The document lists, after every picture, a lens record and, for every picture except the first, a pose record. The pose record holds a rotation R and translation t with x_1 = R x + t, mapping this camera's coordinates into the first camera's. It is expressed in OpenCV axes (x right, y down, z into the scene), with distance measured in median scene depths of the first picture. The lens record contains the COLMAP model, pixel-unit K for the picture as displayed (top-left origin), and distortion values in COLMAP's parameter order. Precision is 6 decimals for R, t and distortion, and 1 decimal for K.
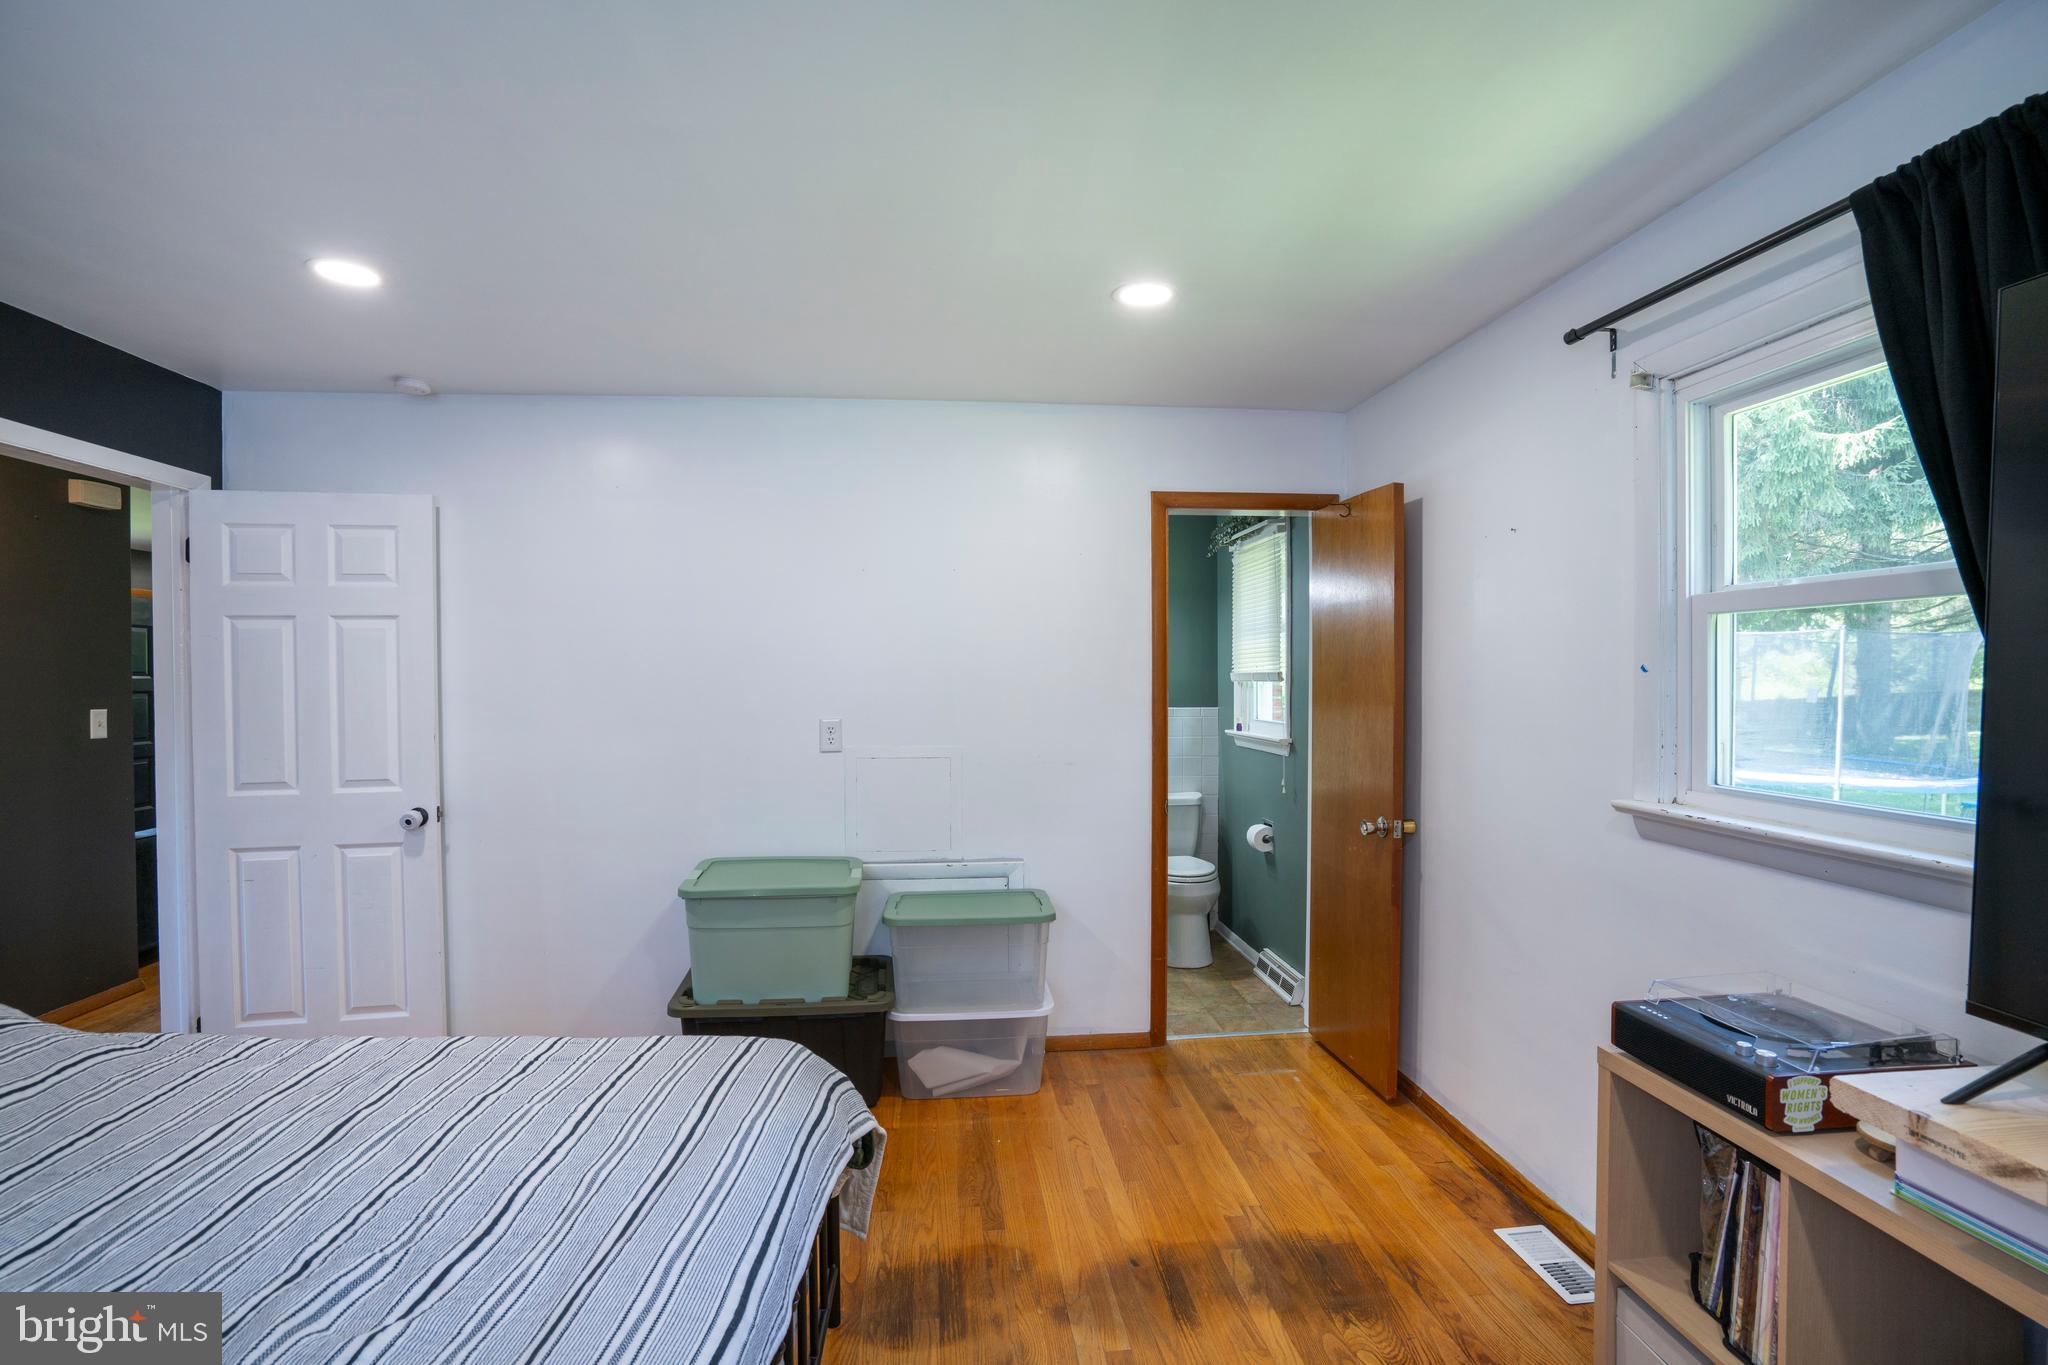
lens RADIAL K [[944.7, 0, 1019.8], [0, 944.7, 699.6], [0, 0, 1]] dist [-0.051535, 0.015486]
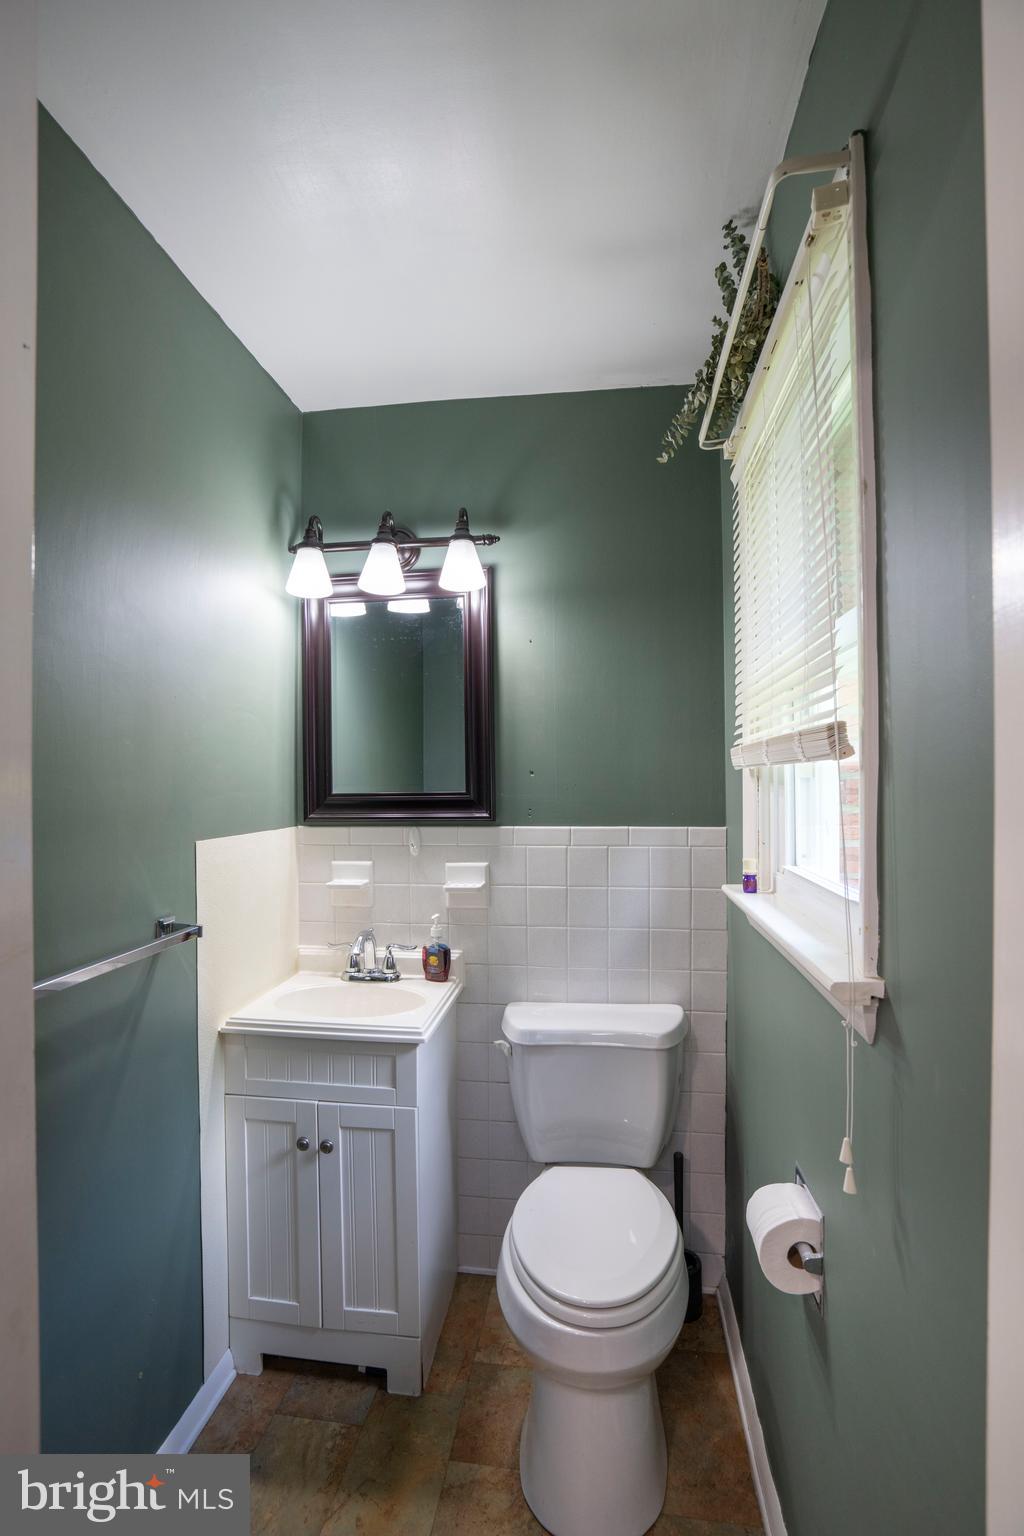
lens RADIAL K [[708.5, 0, 512.8], [0, 708.5, 781.4], [0, 0, 1]] dist [-0.051535, 0.015486]
pose [[0.975039, -0.001322, -0.222028, 0.218736], [-0.000895, 0.999951, -0.009882, -0.012923], [0.222030, 0.009834, 0.974990, 0.743614]]
